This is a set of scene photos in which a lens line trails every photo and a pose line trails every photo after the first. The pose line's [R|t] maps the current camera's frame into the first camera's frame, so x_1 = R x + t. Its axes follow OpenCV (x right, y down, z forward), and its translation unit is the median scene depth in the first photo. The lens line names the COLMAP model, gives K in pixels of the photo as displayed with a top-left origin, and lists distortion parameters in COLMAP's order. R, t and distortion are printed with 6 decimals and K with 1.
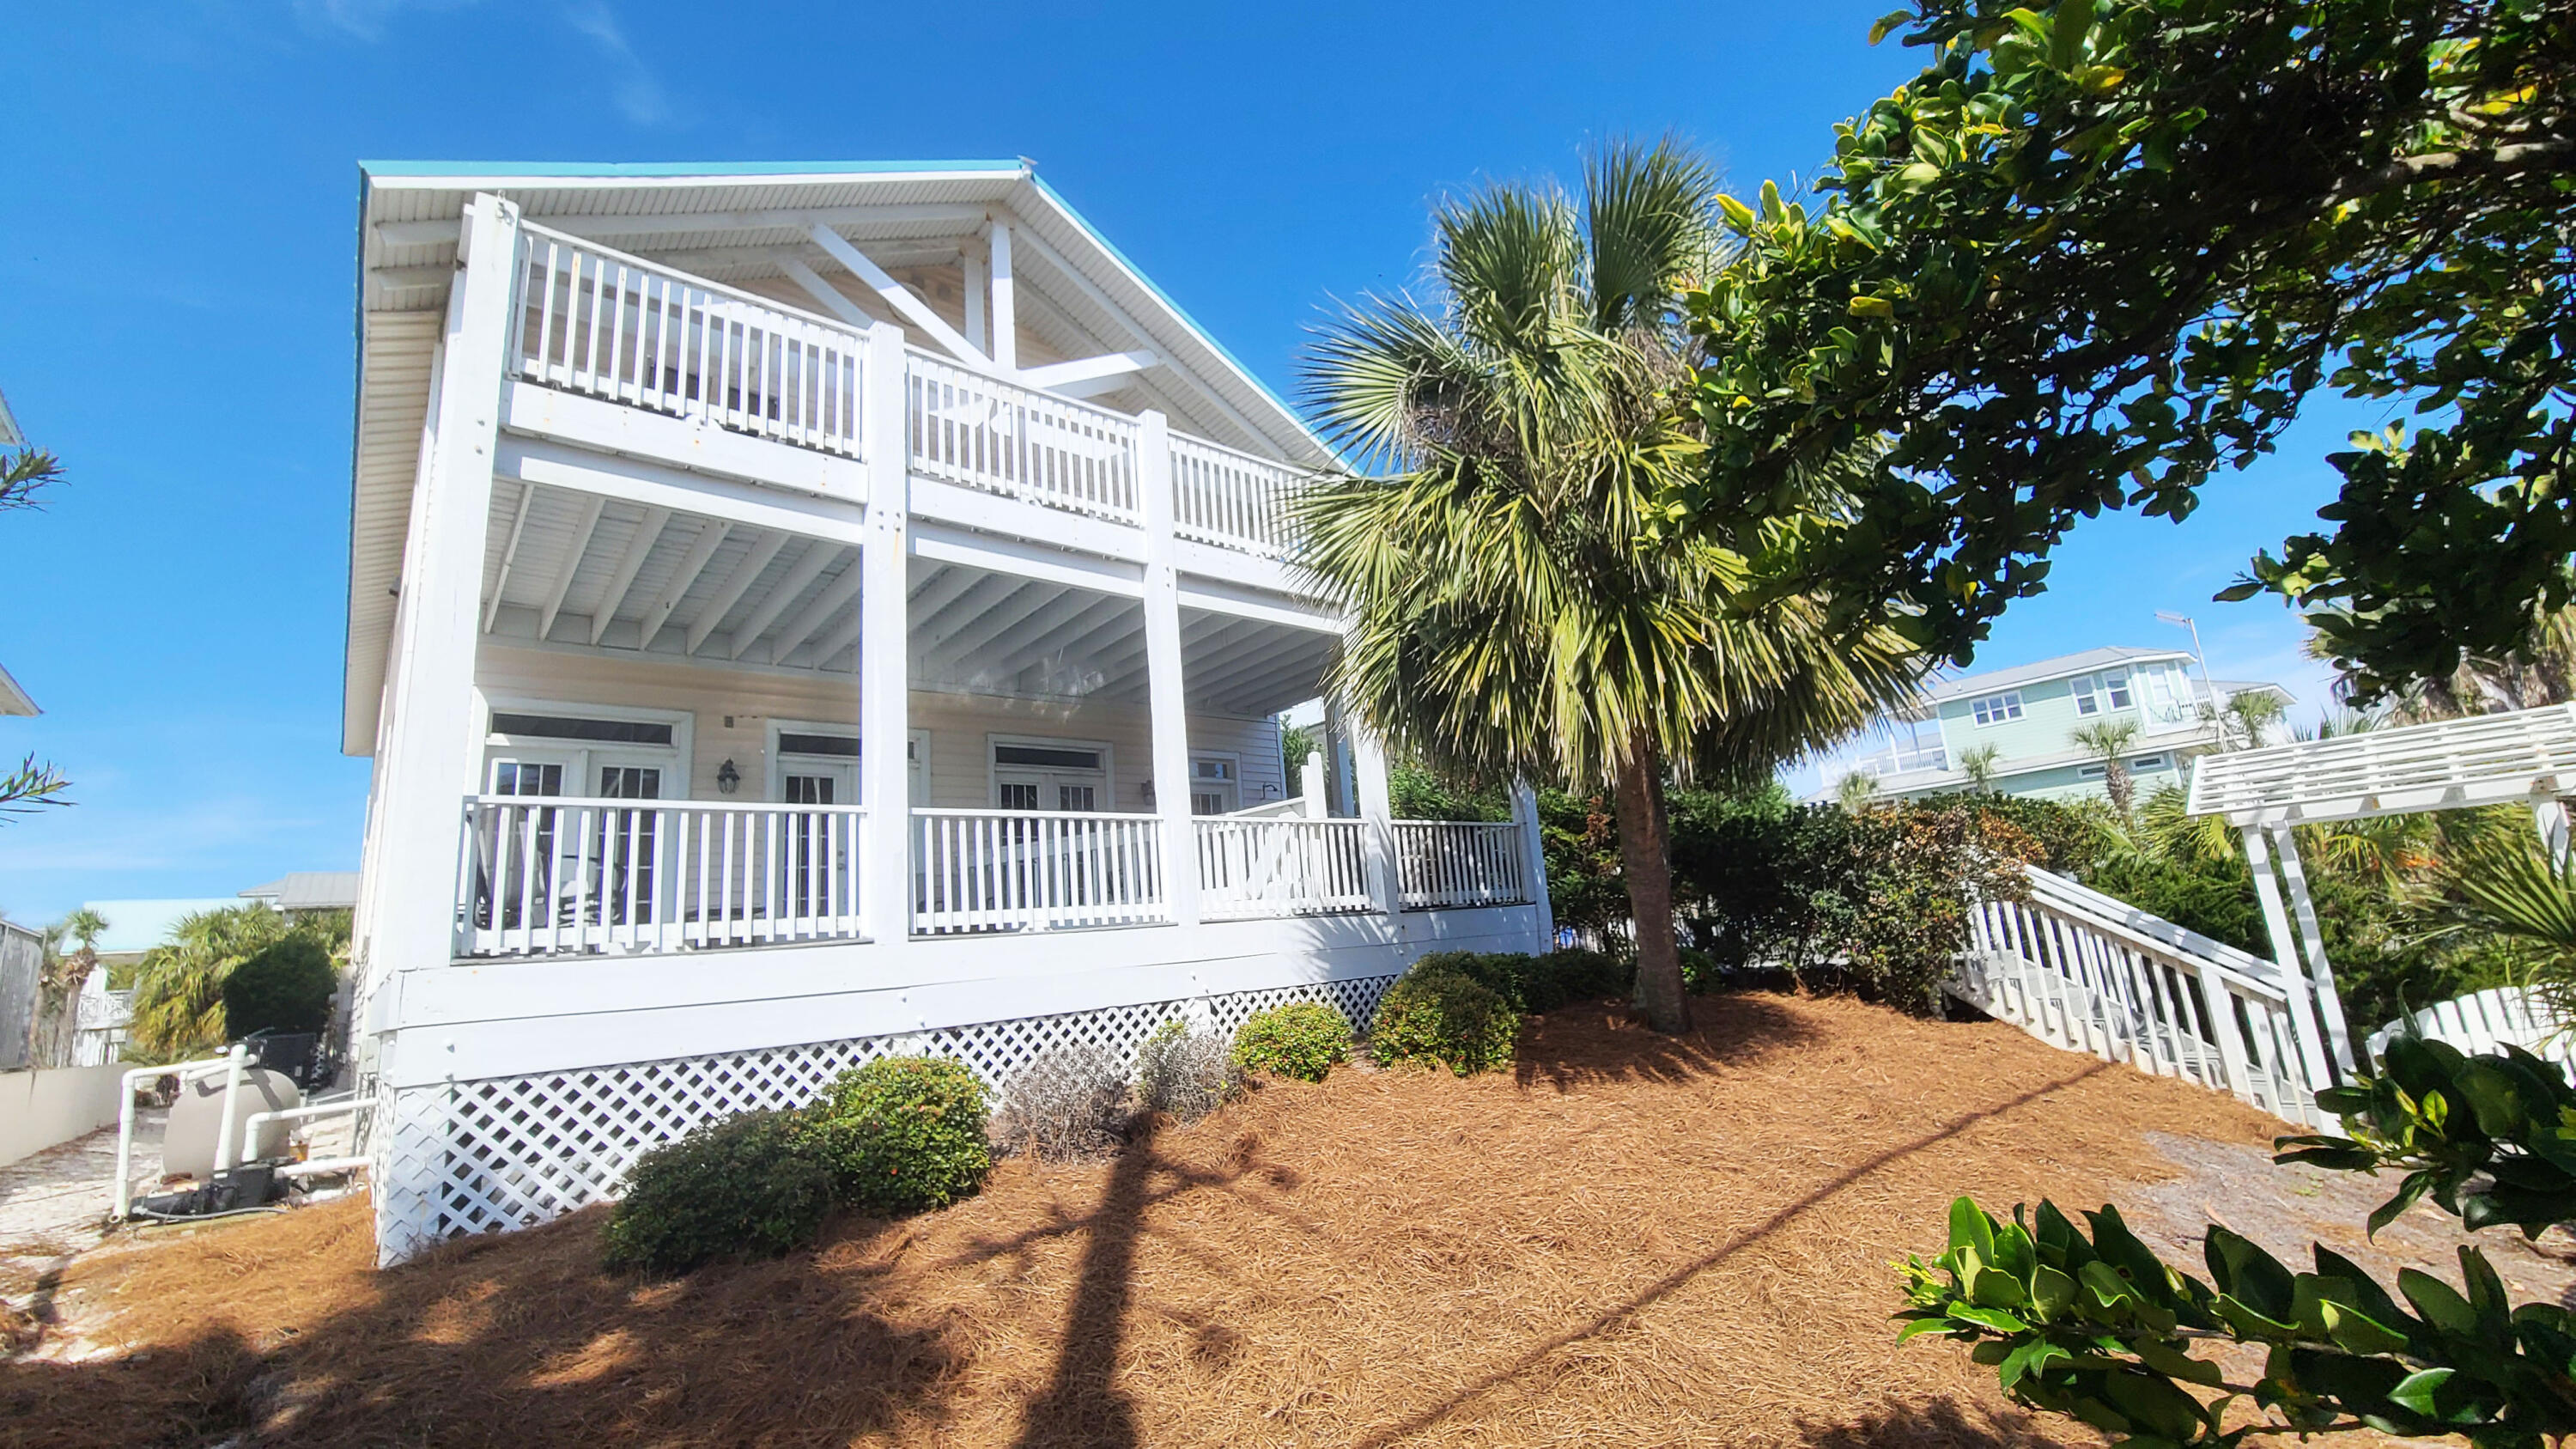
lens RADIAL K [[1067.5, 0, 1298.8], [0, 1067.5, 706.0], [0, 0, 1]] dist [0.002056, -0.001910]
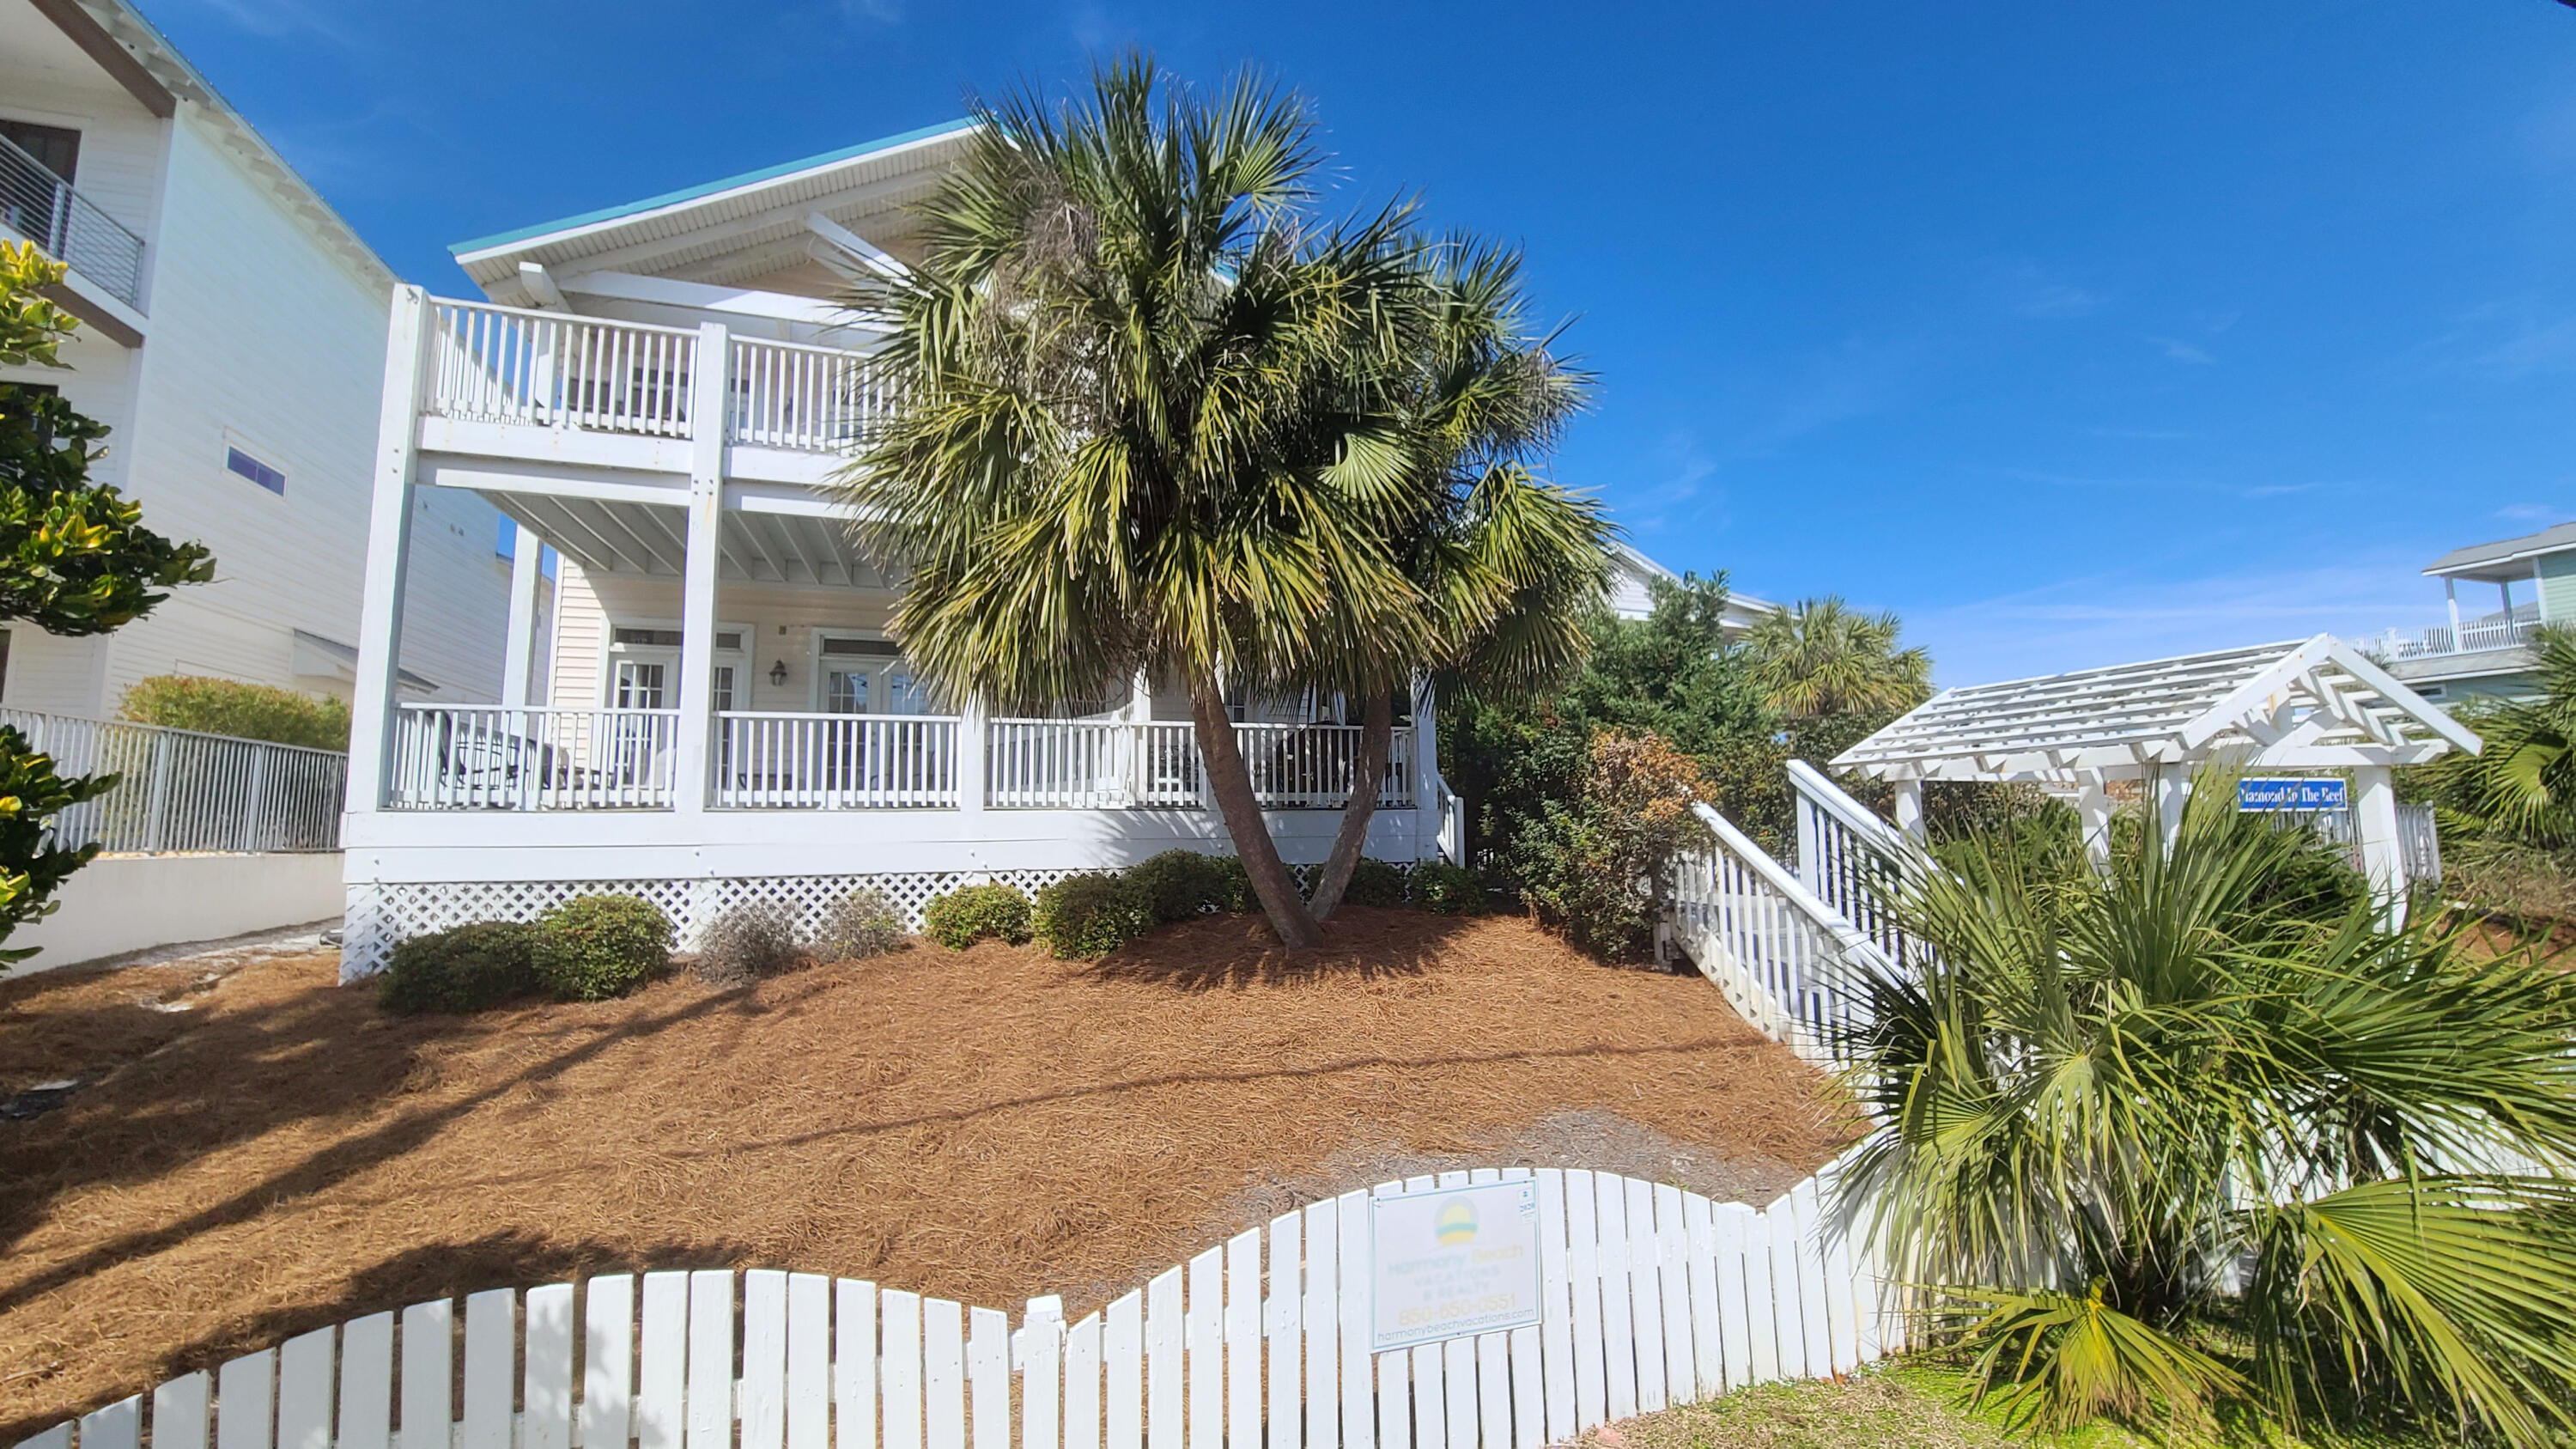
lens RADIAL K [[1067.5, 0, 1342.1], [0, 1067.5, 712.8], [0, 0, 1]] dist [0.002056, -0.001910]
pose [[0.916340, 0.033060, -0.399033, 0.800474], [0.022520, 0.990753, 0.133799, -0.057718], [0.399767, -0.131592, 0.907122, 0.106208]]
